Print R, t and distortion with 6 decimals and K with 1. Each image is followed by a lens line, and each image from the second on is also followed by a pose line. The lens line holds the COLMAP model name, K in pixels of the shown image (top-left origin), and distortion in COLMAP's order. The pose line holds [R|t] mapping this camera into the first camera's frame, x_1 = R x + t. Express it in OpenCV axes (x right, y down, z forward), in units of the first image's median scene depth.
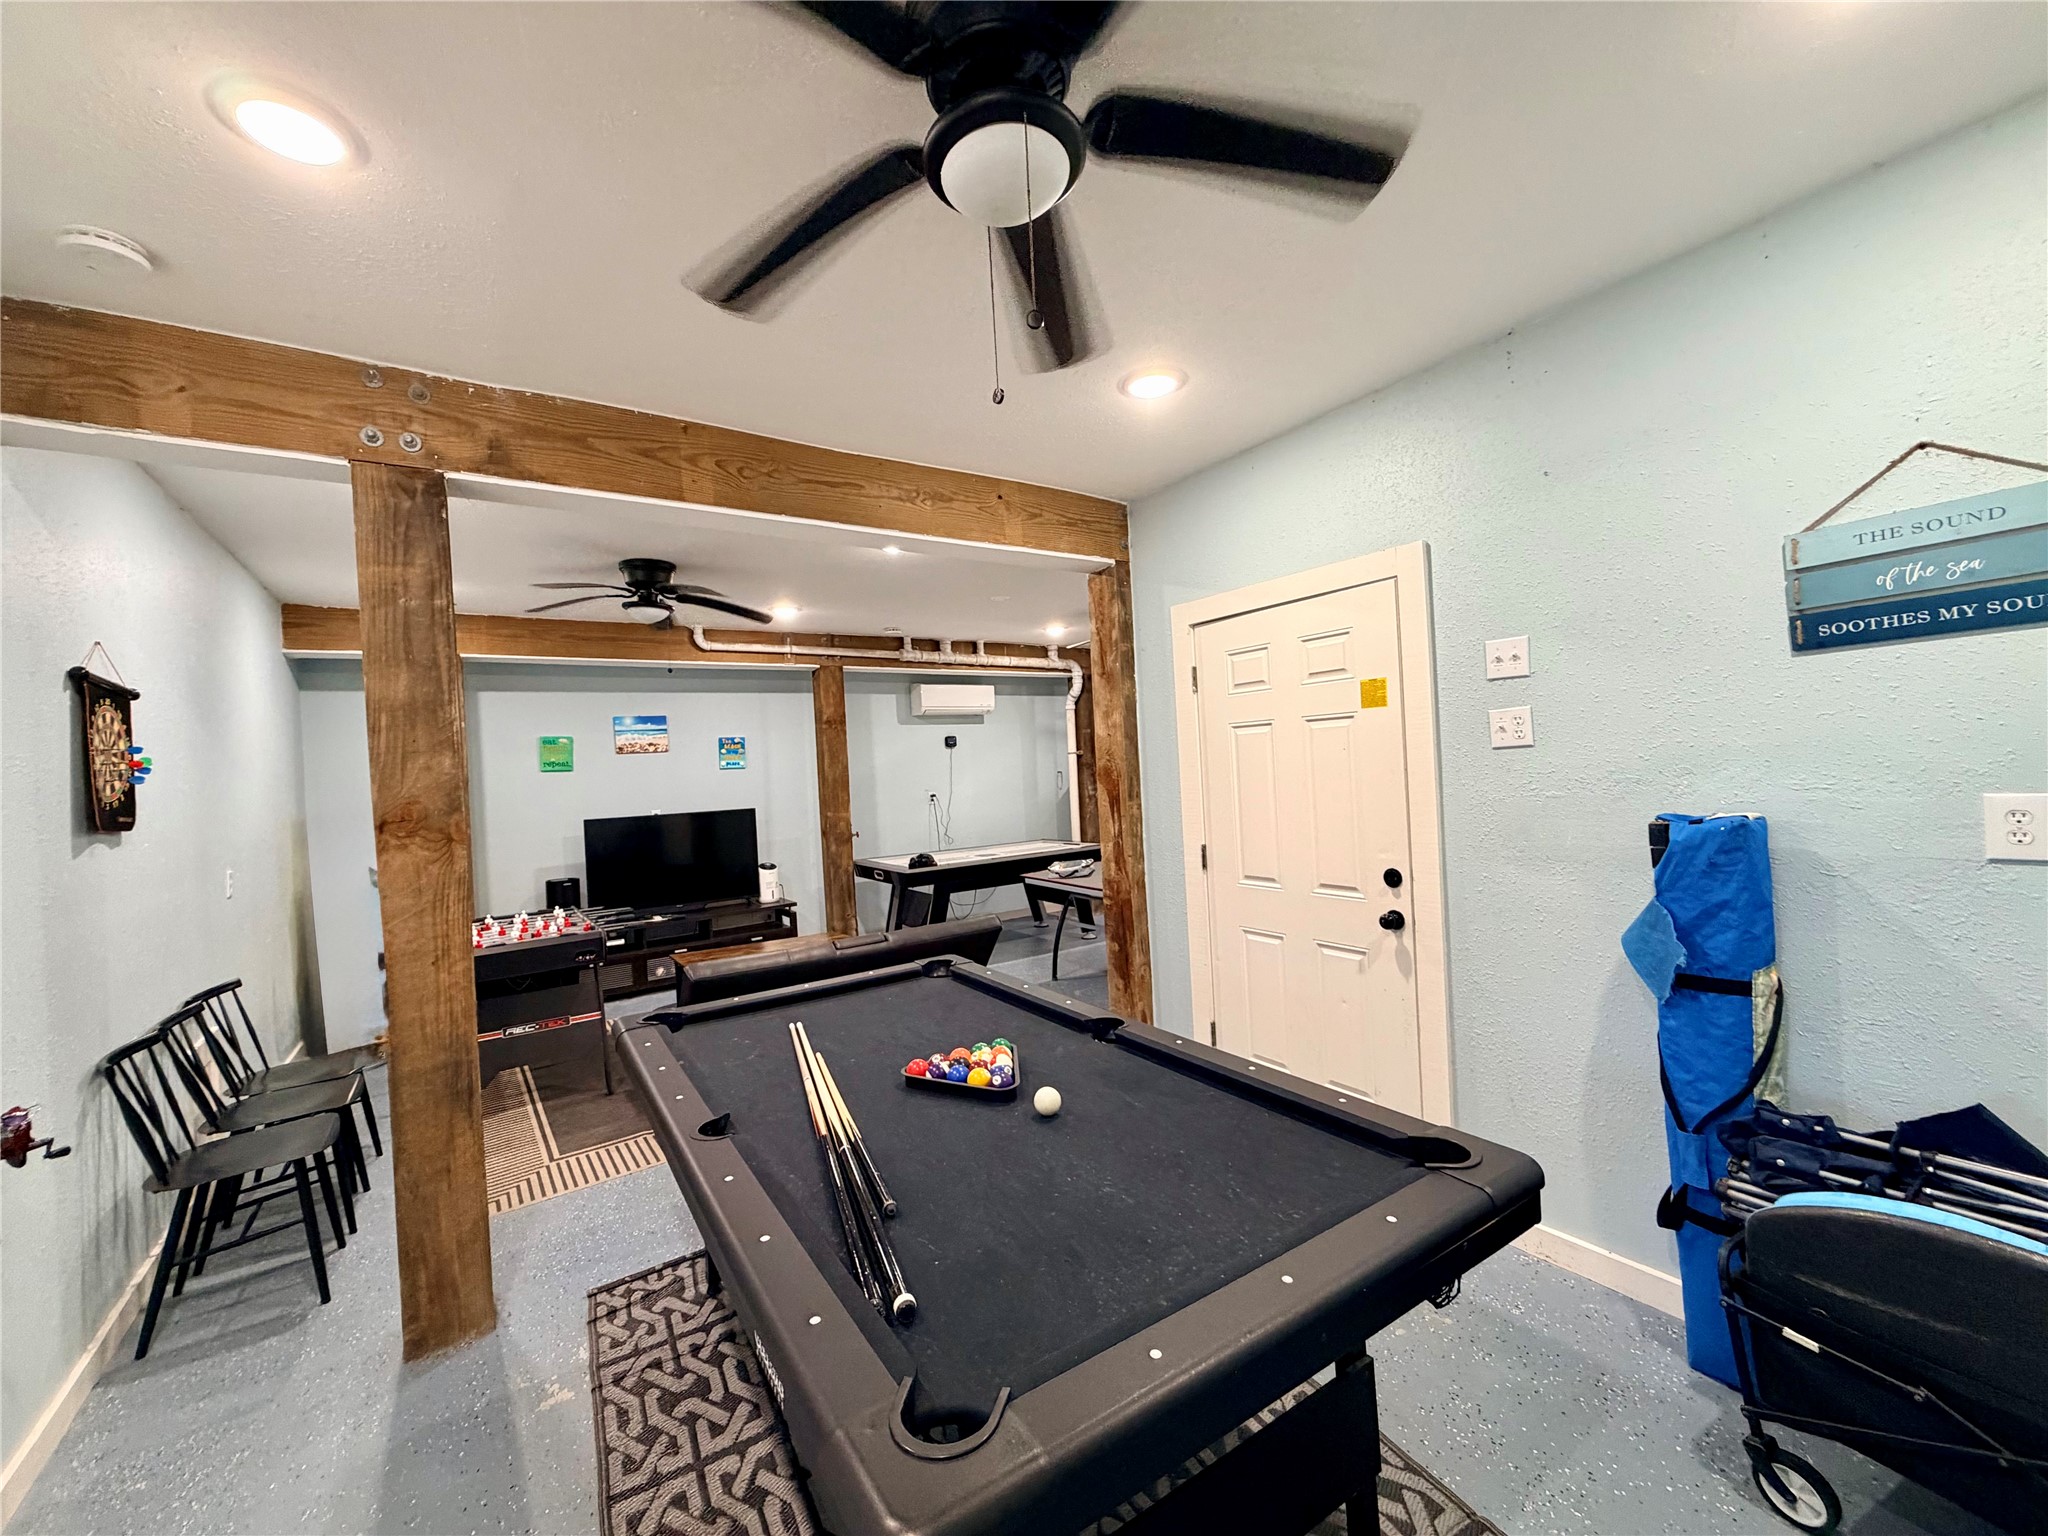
lens RADIAL K [[816.8, 0, 1019.8], [0, 816.8, 768.8], [0, 0, 1]] dist [-0.000226, 0.000111]
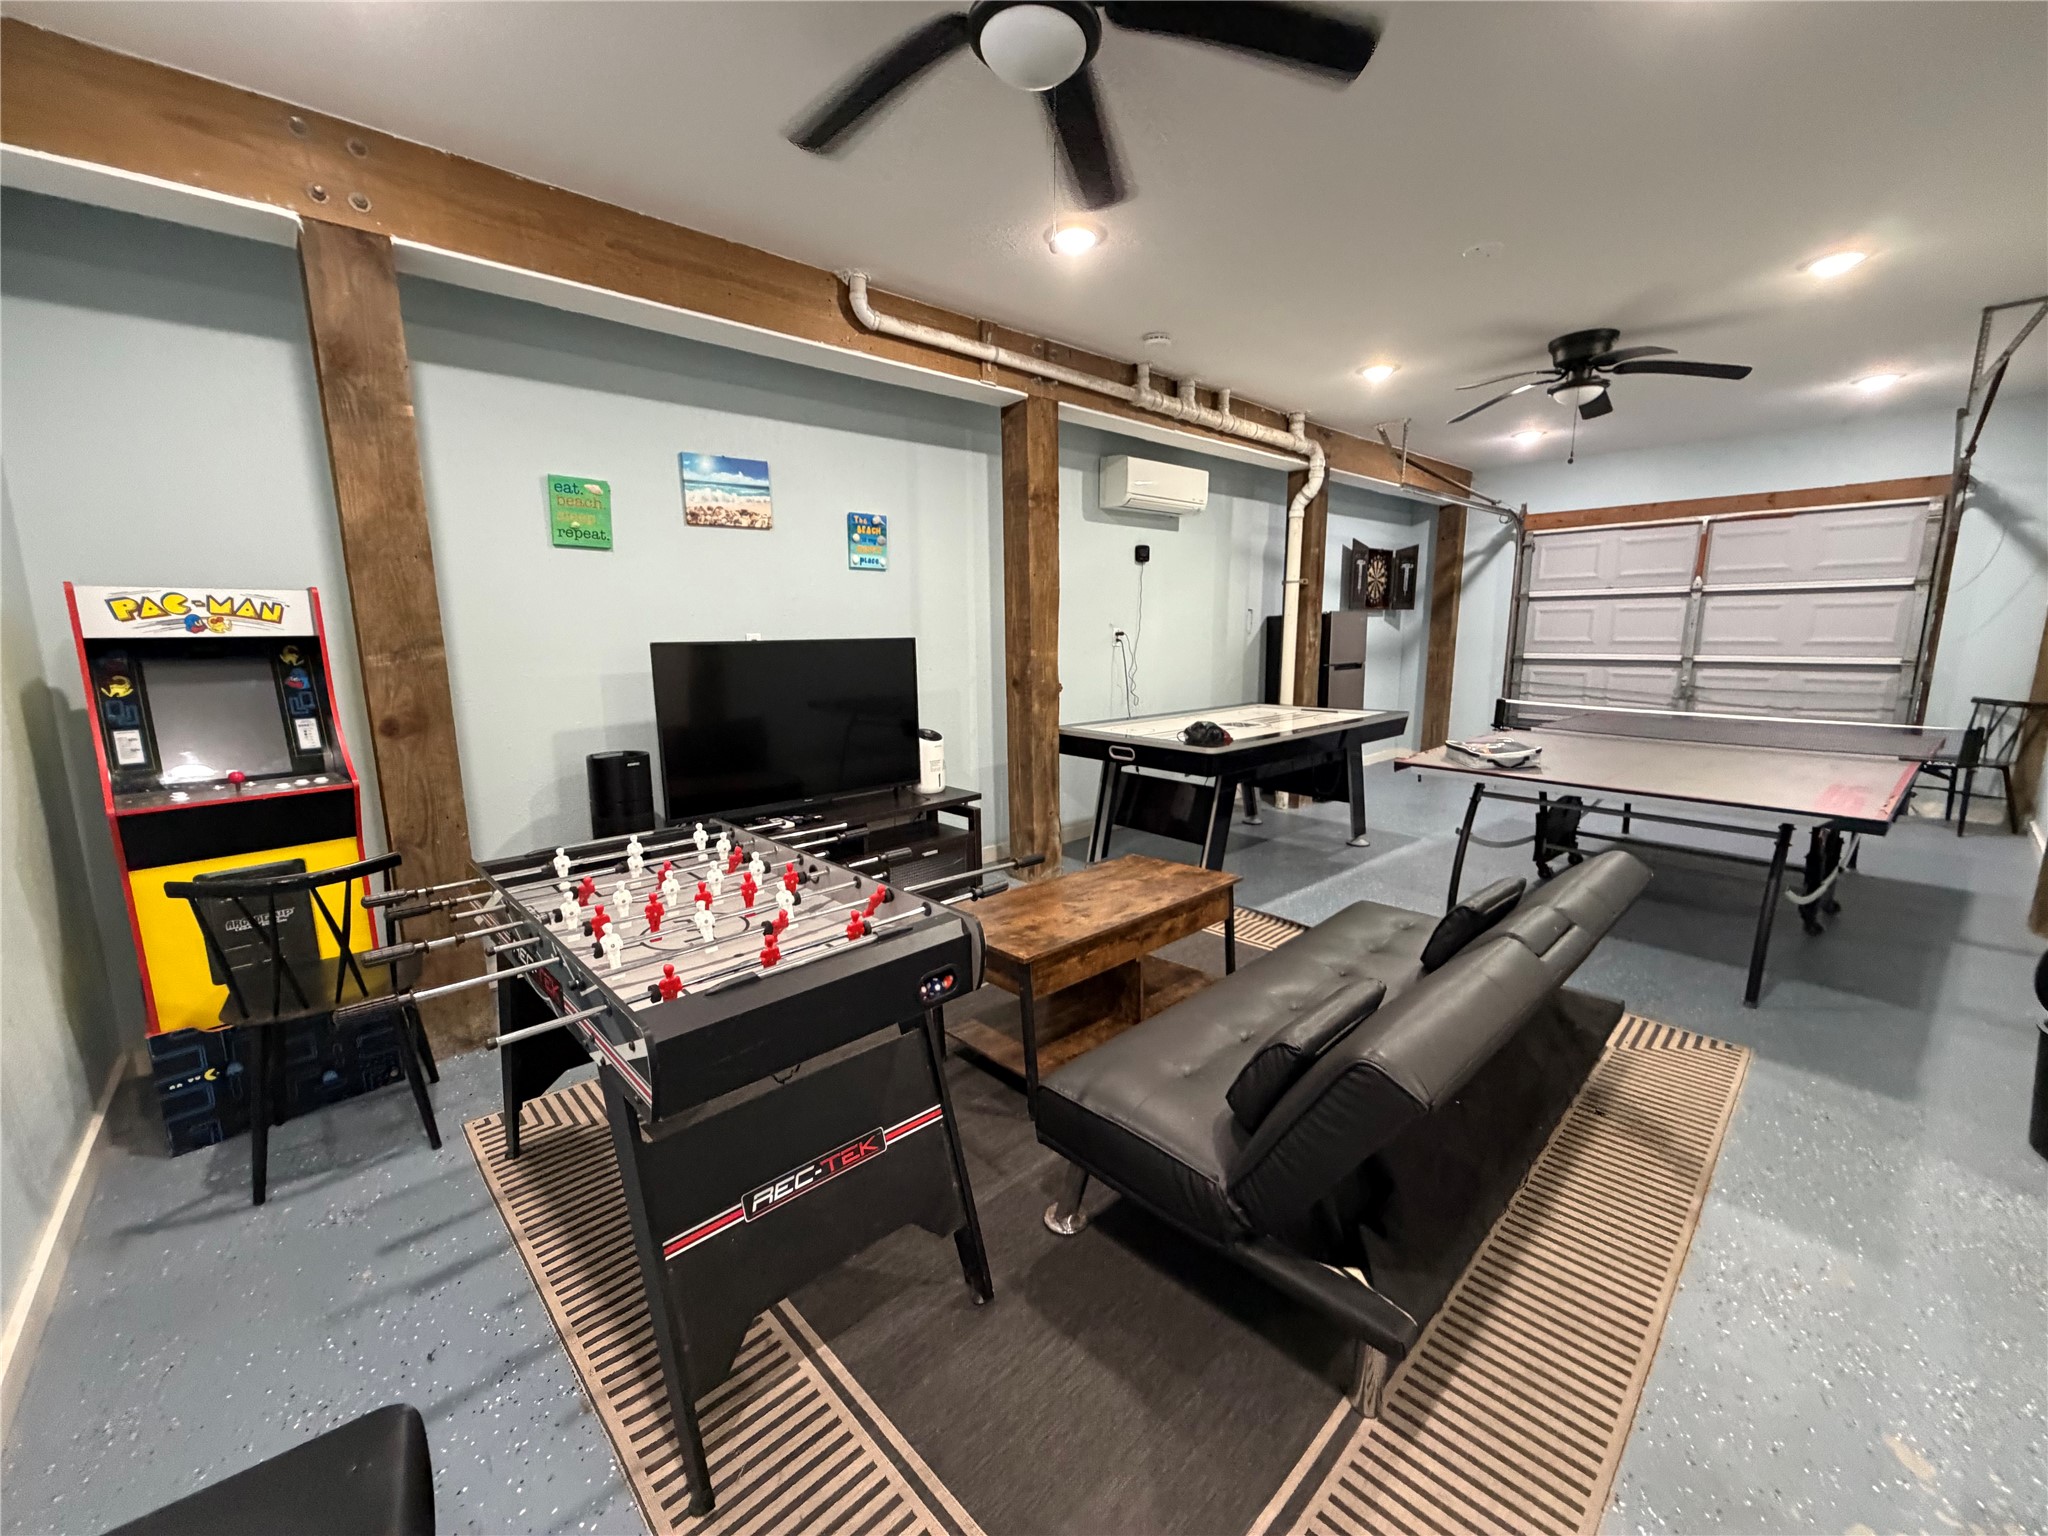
lens RADIAL K [[816.8, 0, 1019.8], [0, 816.8, 768.8], [0, 0, 1]] dist [-0.000226, 0.000111]
pose [[0.988921, 0.015817, 0.147596, -0.328983], [-0.040394, 0.985459, 0.165043, 0.040277], [-0.142840, -0.169177, 0.975180, 0.384543]]
